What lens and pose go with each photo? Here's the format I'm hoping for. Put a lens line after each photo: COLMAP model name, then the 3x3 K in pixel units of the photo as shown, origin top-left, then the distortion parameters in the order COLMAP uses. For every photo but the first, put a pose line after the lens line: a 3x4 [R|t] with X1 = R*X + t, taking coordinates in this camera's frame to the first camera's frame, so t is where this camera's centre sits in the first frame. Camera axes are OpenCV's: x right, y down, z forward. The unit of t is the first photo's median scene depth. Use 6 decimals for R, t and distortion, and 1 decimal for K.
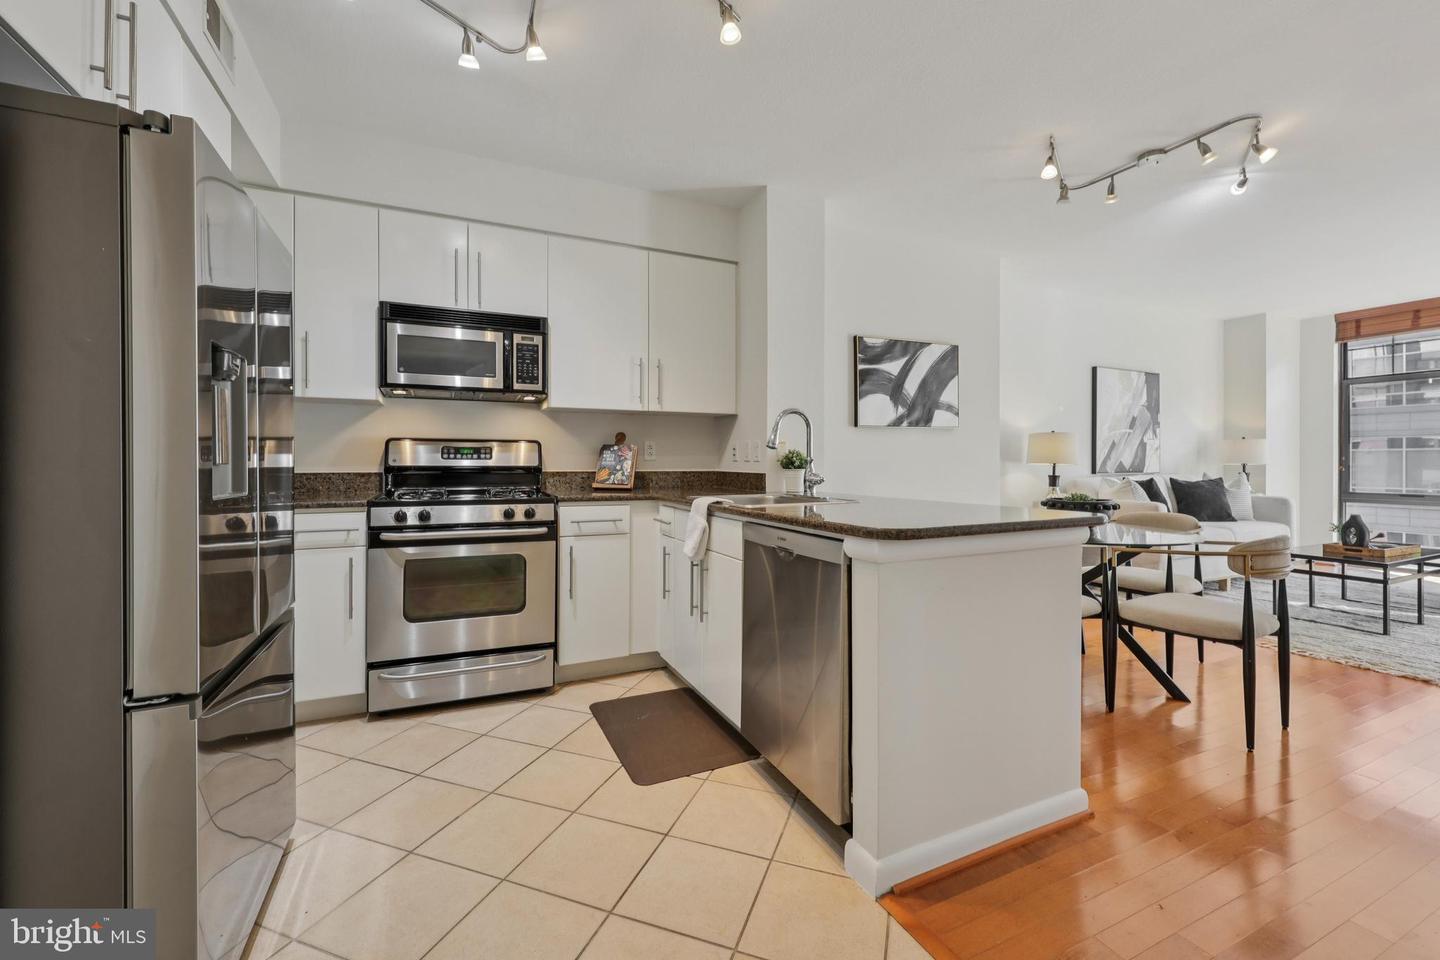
lens RADIAL K [[585.3, 0, 722.9], [0, 585.3, 462.7], [0, 0, 1]] dist [-0.001219, 0.000178]
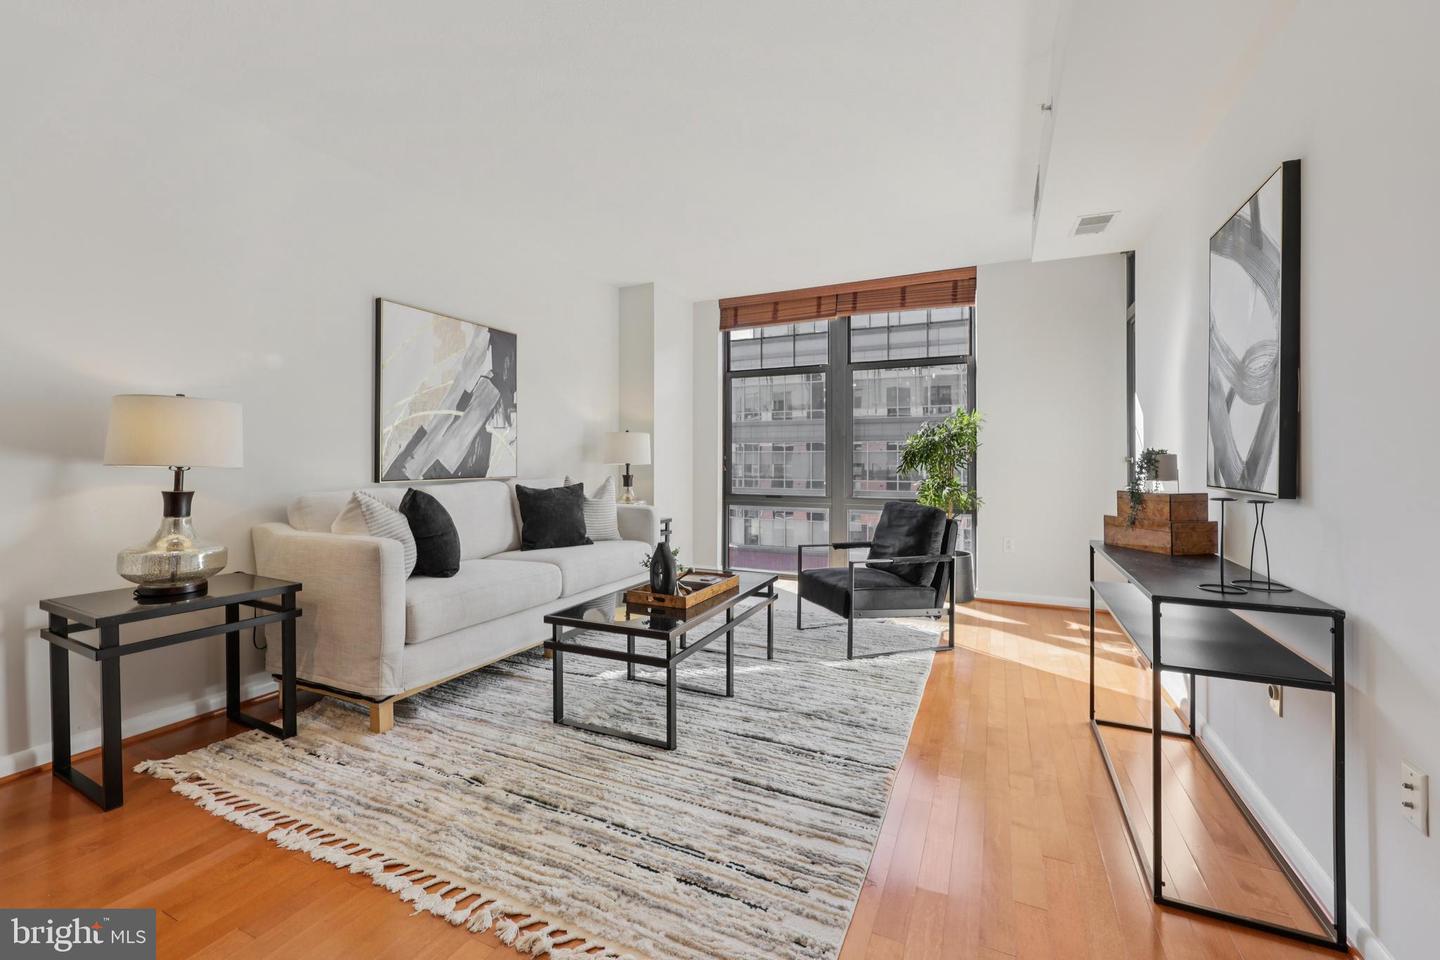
lens RADIAL K [[589.6, 0, 722.3], [0, 589.6, 456.5], [0, 0, 1]] dist [-0.000267, 0.000190]
pose [[0.766763, 0.004292, 0.641916, 0.862726], [0.001184, 0.999966, -0.008101, -0.002171], [-0.641929, 0.006972, 0.766733, 0.547958]]
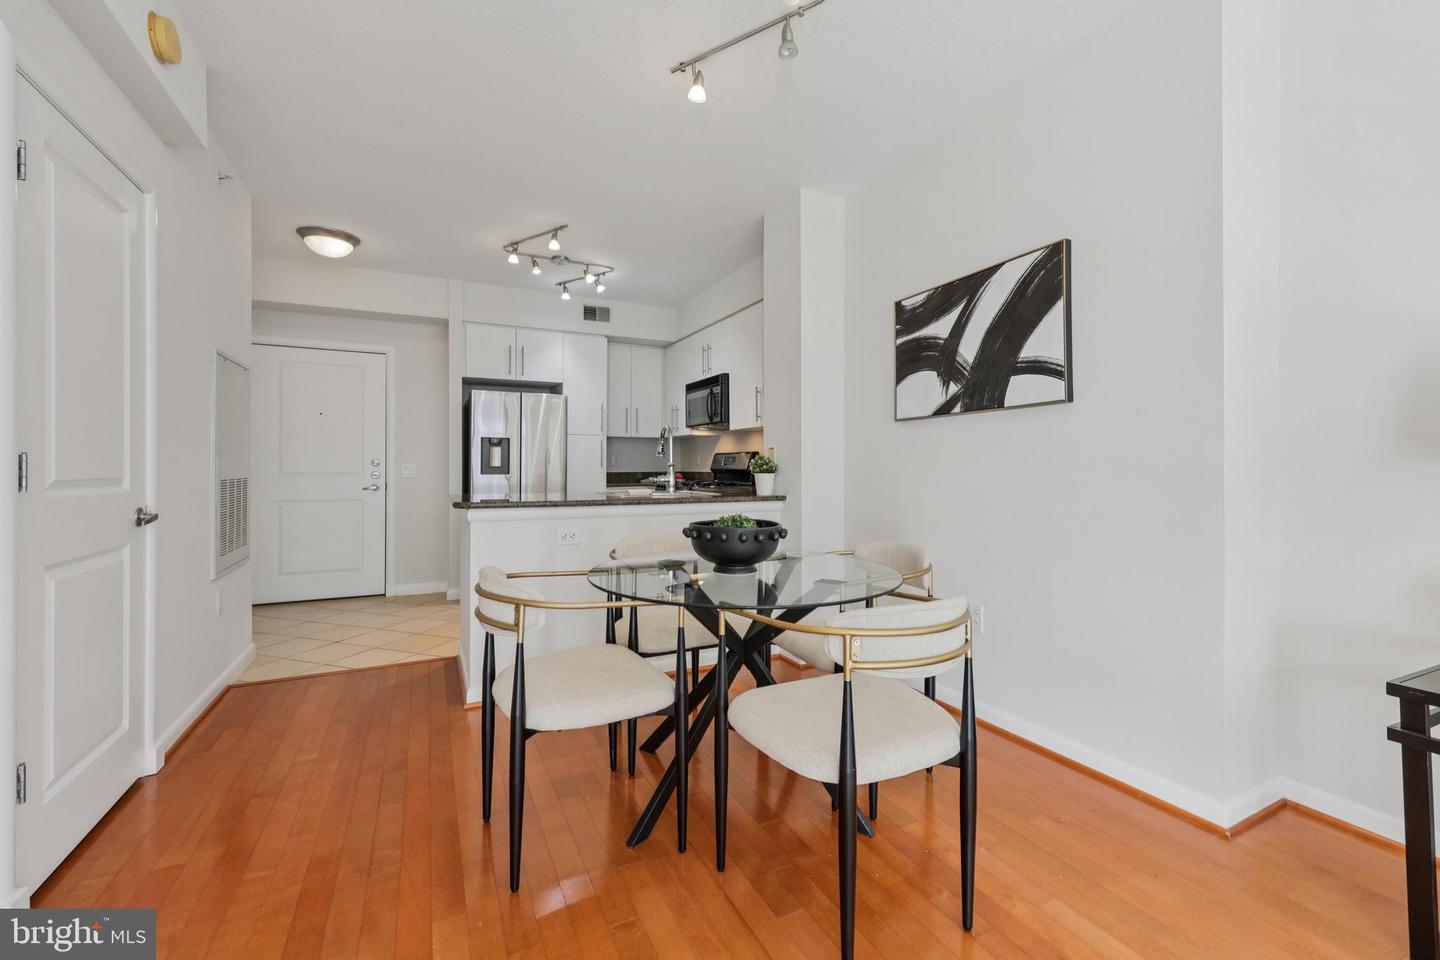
lens RADIAL K [[600.4, 0, 718.9], [0, 600.4, 466.6], [0, 0, 1]] dist [-0.000025, -0.000037]
pose [[0.022227, 0.001486, -0.999752, 1.167585], [-0.003630, 0.999992, 0.001405, -0.002986], [0.999746, 0.003598, 0.022232, 0.870262]]
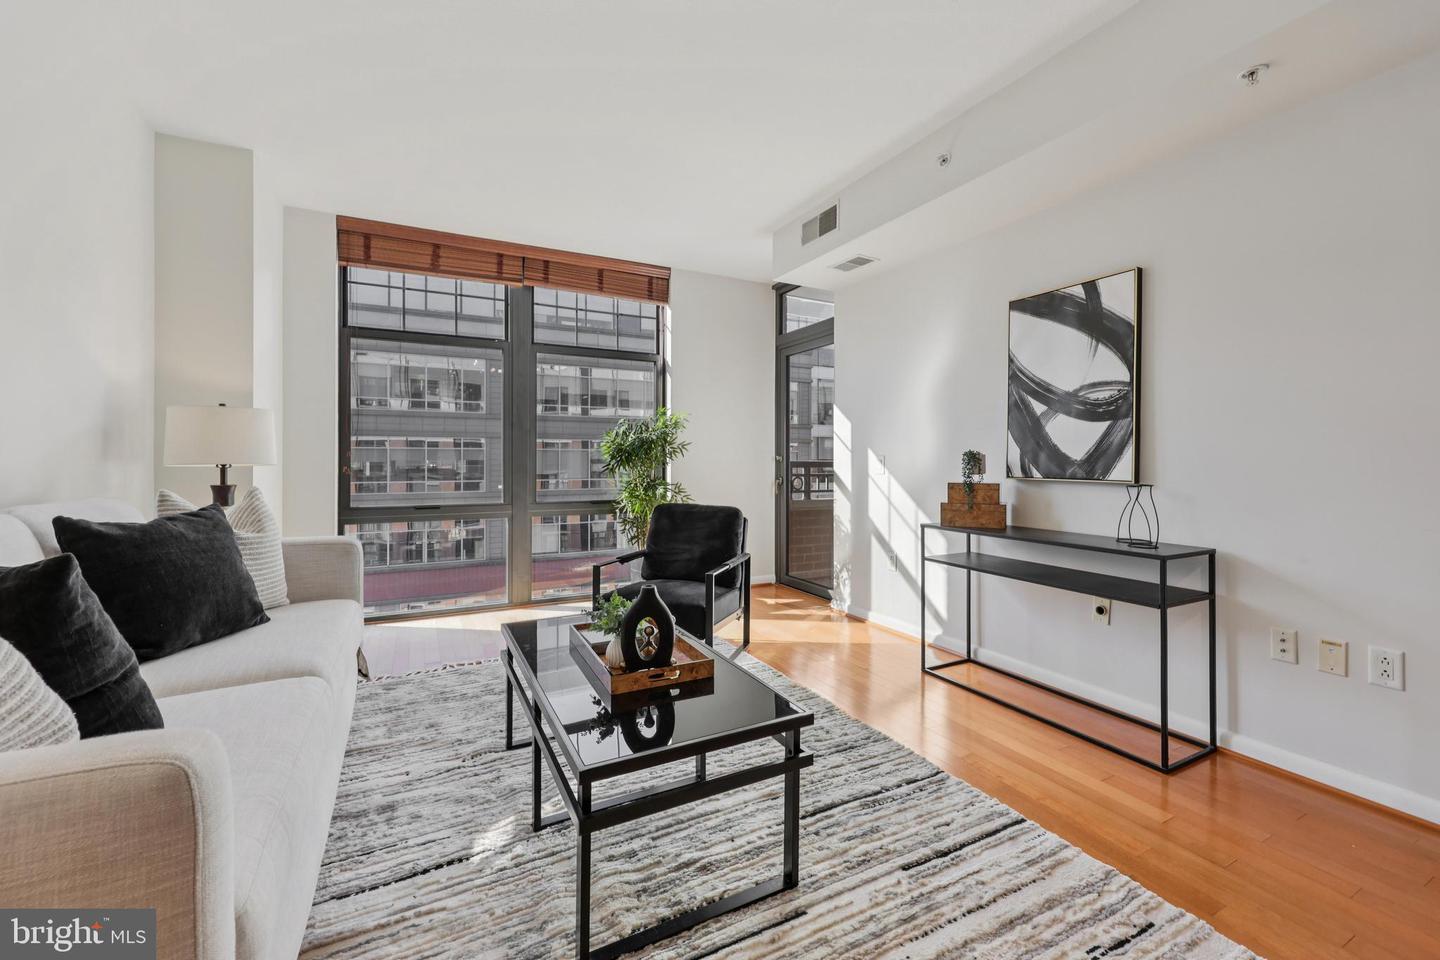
lens RADIAL K [[585.3, 0, 722.9], [0, 585.3, 462.7], [0, 0, 1]] dist [-0.001219, 0.000178]
pose [[-0.039083, -0.006375, 0.999216, 0.801734], [0.000734, 0.999979, 0.006408, -0.003722], [-0.999236, 0.000984, -0.039078, 1.171434]]
